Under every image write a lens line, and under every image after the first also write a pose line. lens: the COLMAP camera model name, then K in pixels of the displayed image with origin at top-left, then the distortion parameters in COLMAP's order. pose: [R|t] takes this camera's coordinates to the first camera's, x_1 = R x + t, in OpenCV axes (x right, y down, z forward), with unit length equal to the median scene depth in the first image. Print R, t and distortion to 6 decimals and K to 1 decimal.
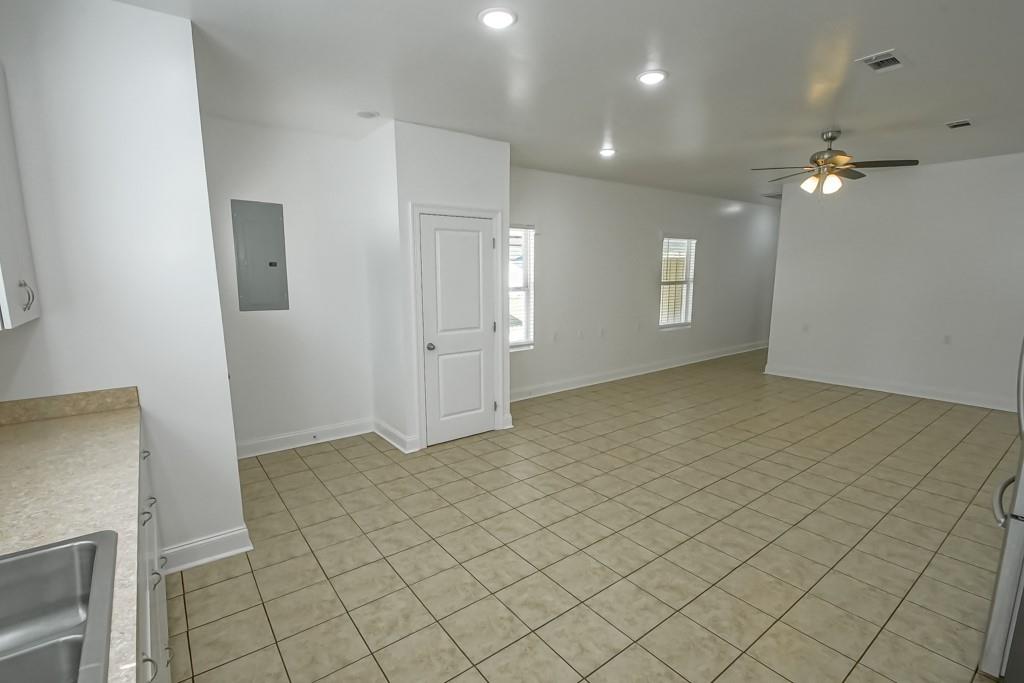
lens RADIAL K [[469.4, 0, 501.0], [0, 469.4, 353.5], [0, 0, 1]] dist [0.001292, -0.000260]
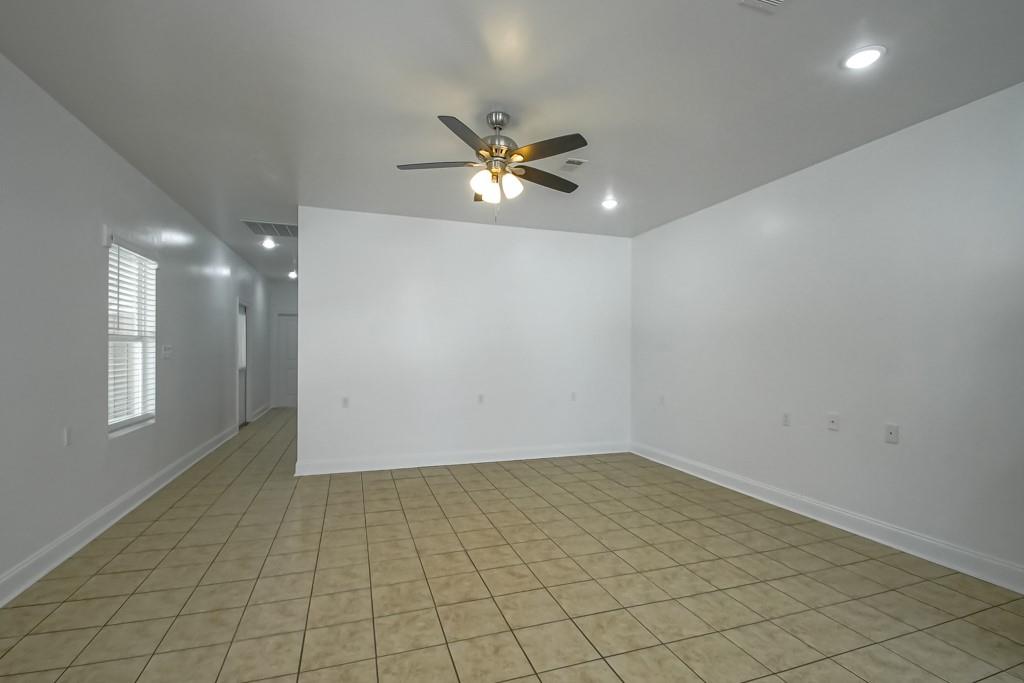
lens RADIAL K [[454.0, 0, 505.6], [0, 454.0, 363.7], [0, 0, 1]] dist [-0.001614, -0.000301]
pose [[0.308998, -0.015980, 0.950928, 0.033739], [0.150065, 0.988153, -0.032157, -0.047060], [-0.939149, 0.152637, 0.307736, 0.468272]]
